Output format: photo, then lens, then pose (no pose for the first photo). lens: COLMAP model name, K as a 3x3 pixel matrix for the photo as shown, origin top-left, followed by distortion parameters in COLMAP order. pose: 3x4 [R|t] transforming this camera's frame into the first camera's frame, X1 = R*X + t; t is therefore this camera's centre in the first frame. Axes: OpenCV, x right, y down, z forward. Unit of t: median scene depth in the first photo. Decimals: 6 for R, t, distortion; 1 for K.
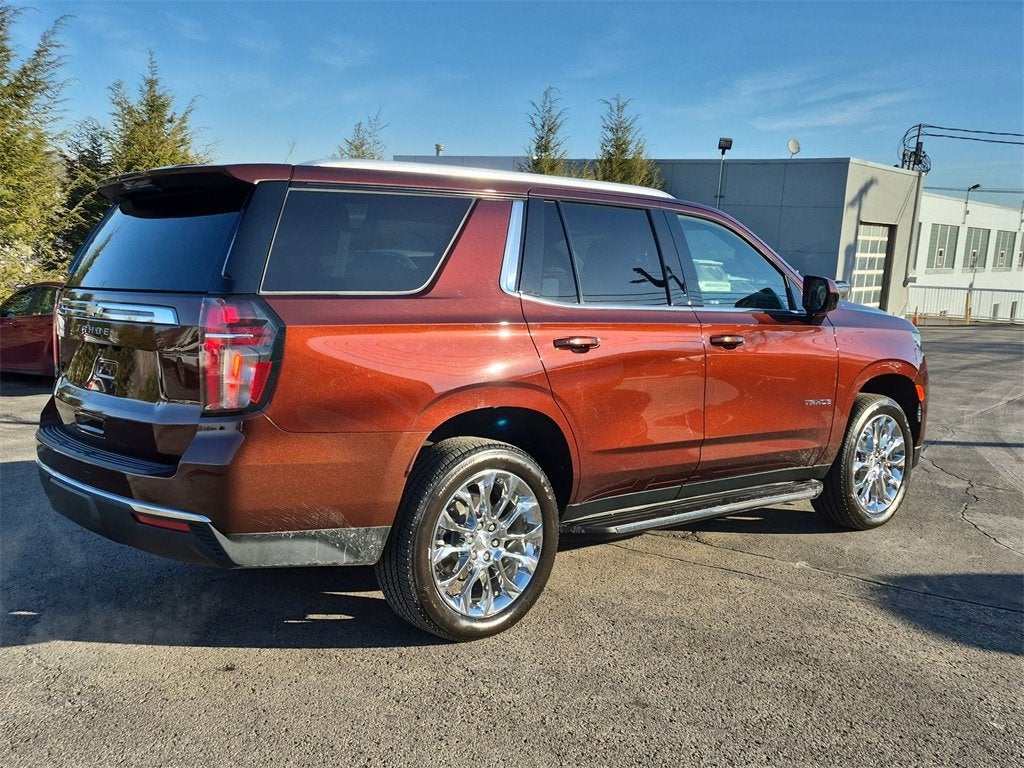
lens RADIAL K [[1015.0, 0, 497.5], [0, 1015.0, 349.5], [0, 0, 1]] dist [0.109670, 0.000000]
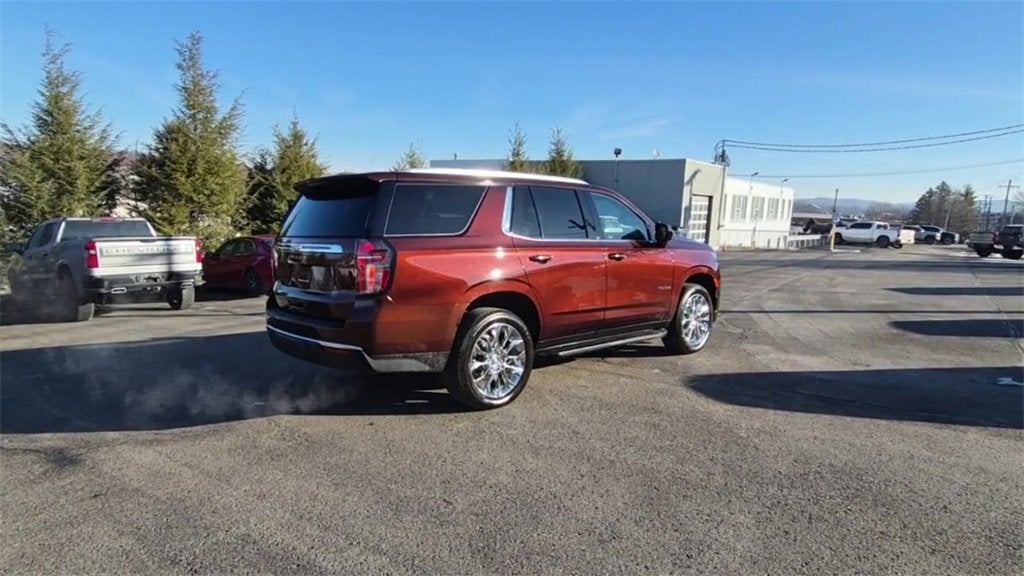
lens RADIAL K [[585.1, 0, 504.2], [0, 585.1, 277.2], [0, 0, 1]] dist [0.009283, -0.000690]
pose [[0.999526, -0.022240, 0.021310, -0.015590], [0.021993, 0.999689, 0.011768, 0.013030], [-0.021565, -0.011294, 0.999704, -0.118019]]
